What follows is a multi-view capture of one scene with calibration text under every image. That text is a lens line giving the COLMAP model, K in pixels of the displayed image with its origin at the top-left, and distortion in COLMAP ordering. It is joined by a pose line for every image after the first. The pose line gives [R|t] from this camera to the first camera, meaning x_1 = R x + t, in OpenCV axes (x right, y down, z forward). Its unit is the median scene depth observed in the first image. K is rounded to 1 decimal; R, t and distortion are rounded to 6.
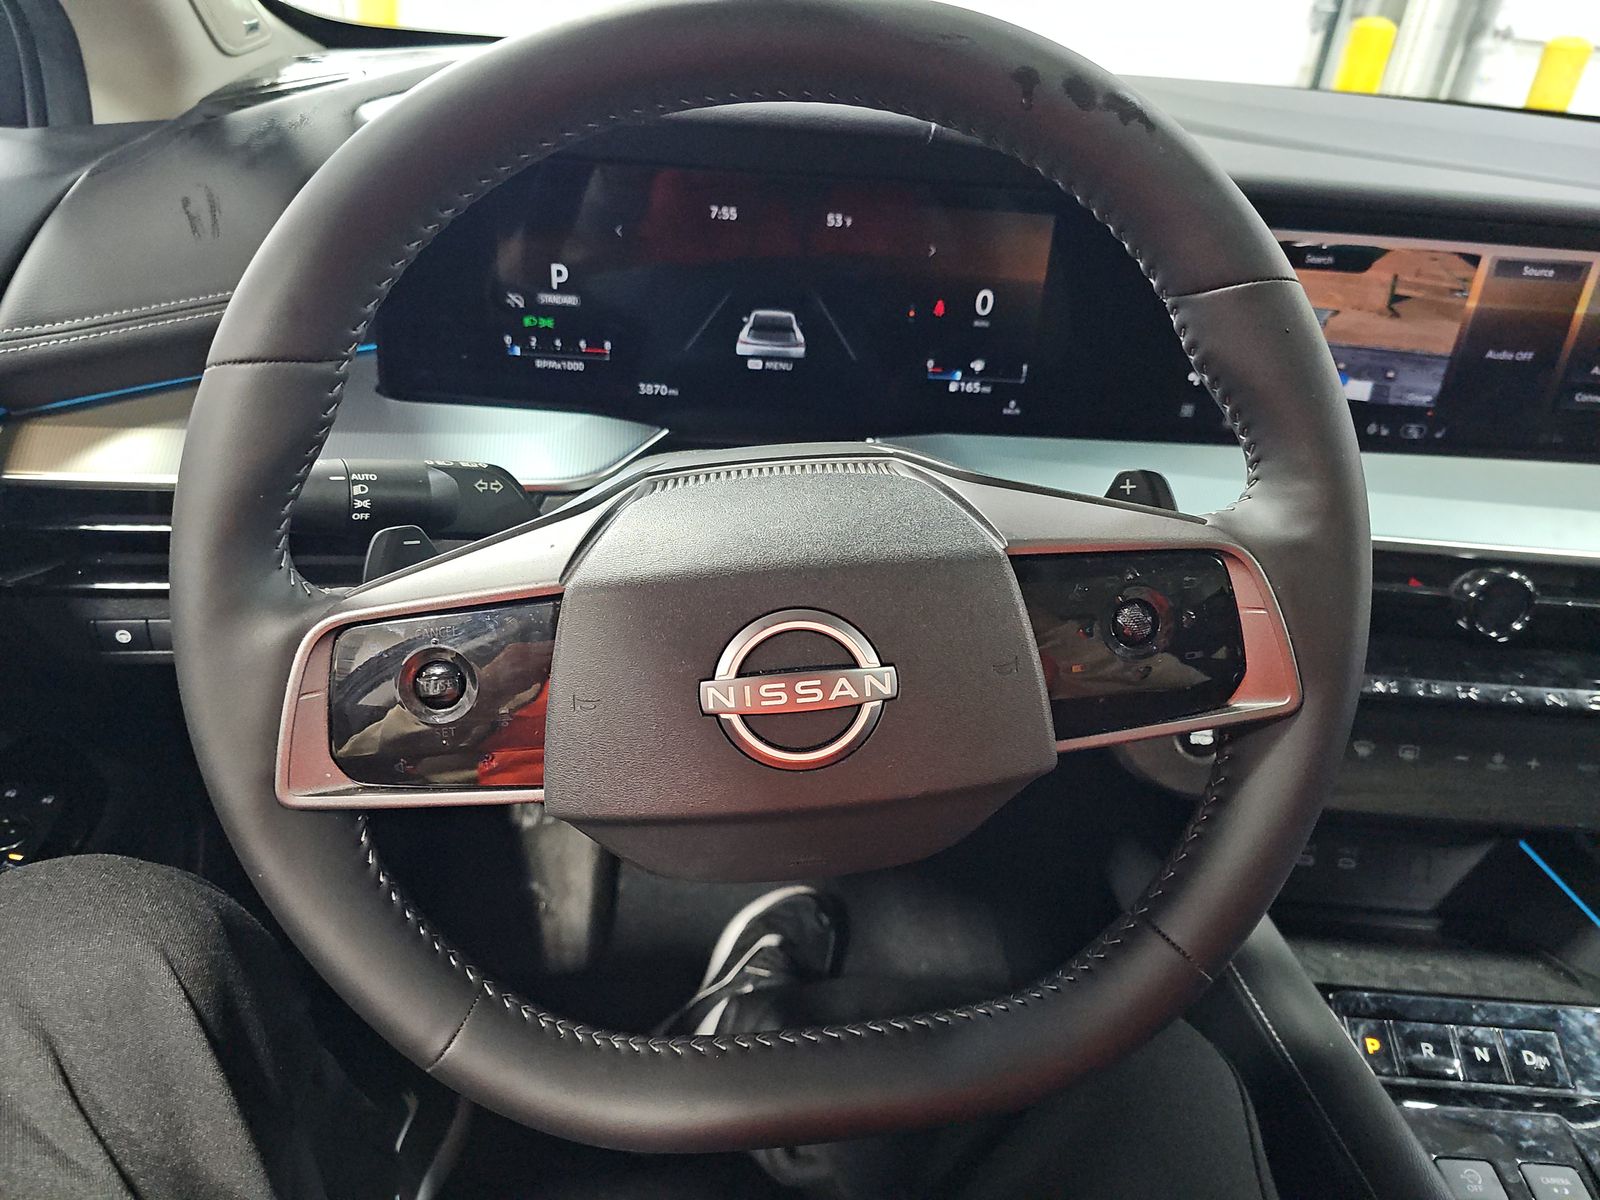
lens RADIAL K [[1003.2, 0, 788.4], [0, 1003.2, 602.3], [0, 0, 1]] dist [0.021086, -0.045590]
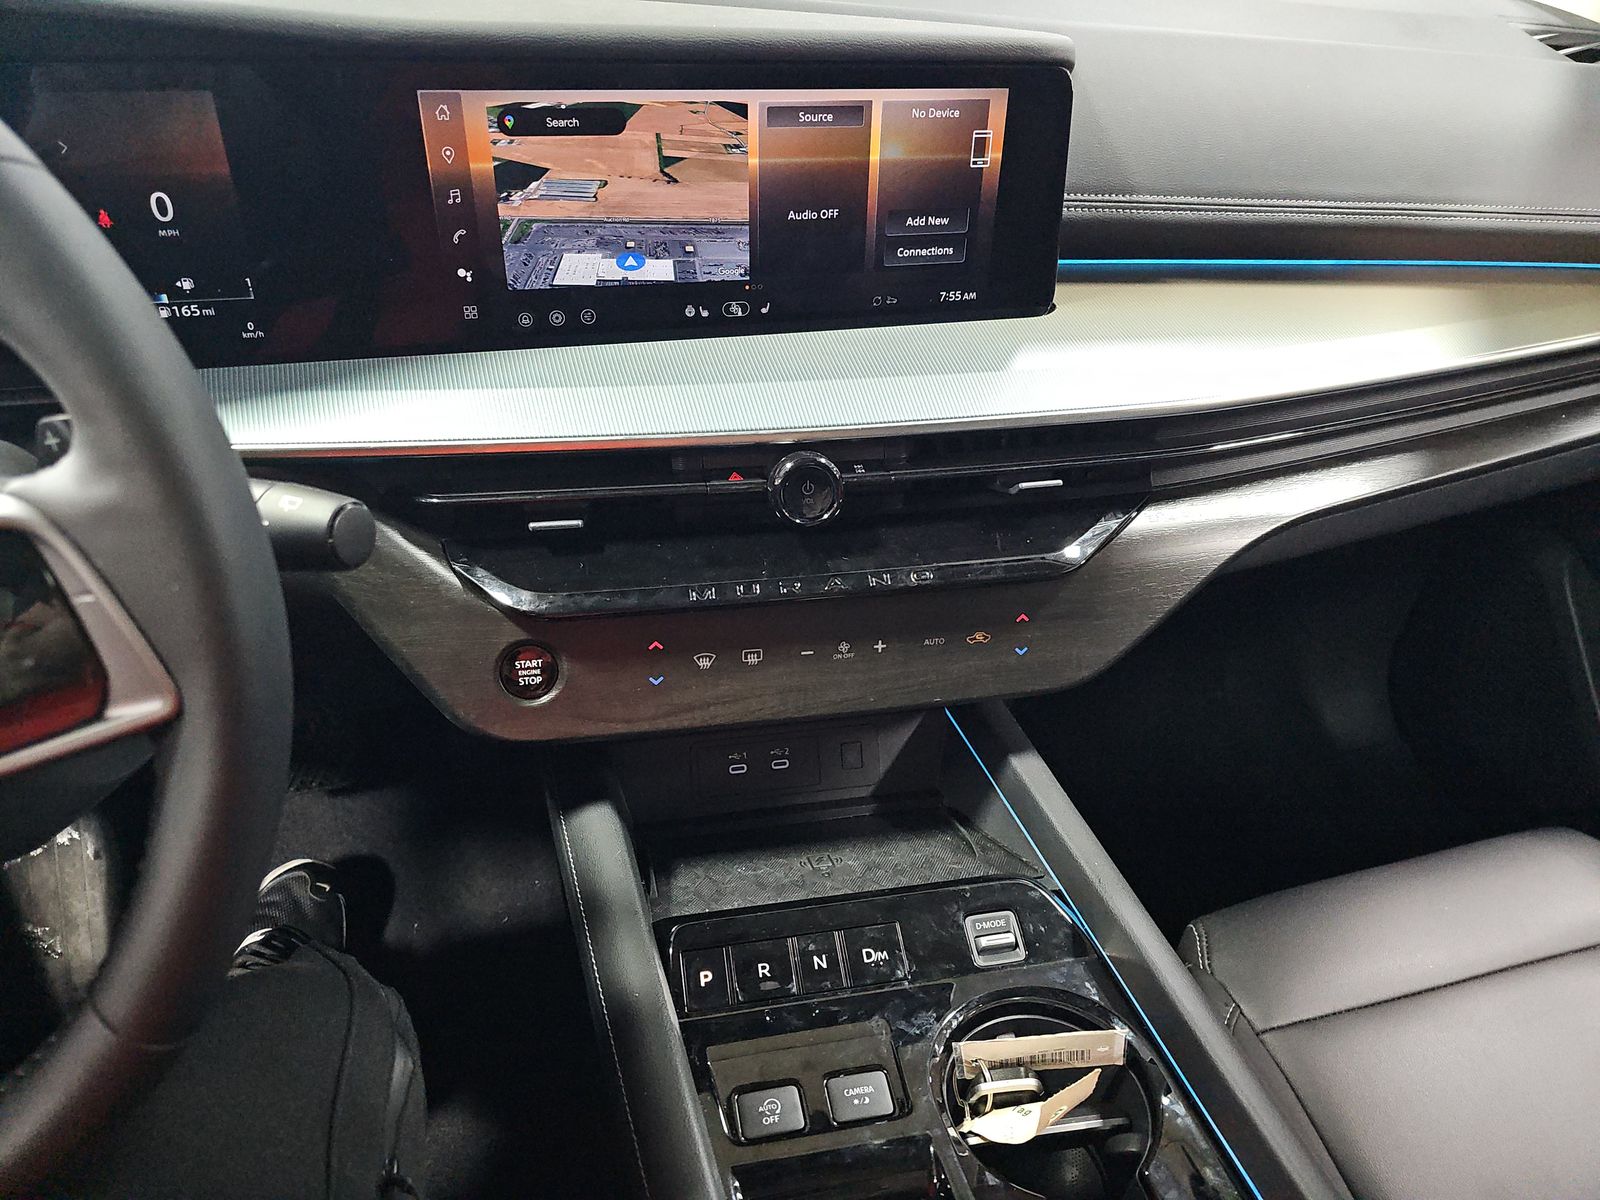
lens RADIAL K [[1003.2, 0, 788.4], [0, 1003.2, 602.3], [0, 0, 1]] dist [0.021086, -0.045590]
pose [[0.966486, -0.160740, 0.200170, 0.470243], [0.141479, 0.984124, 0.107161, 0.002635], [-0.214217, -0.075249, 0.973883, 0.076385]]
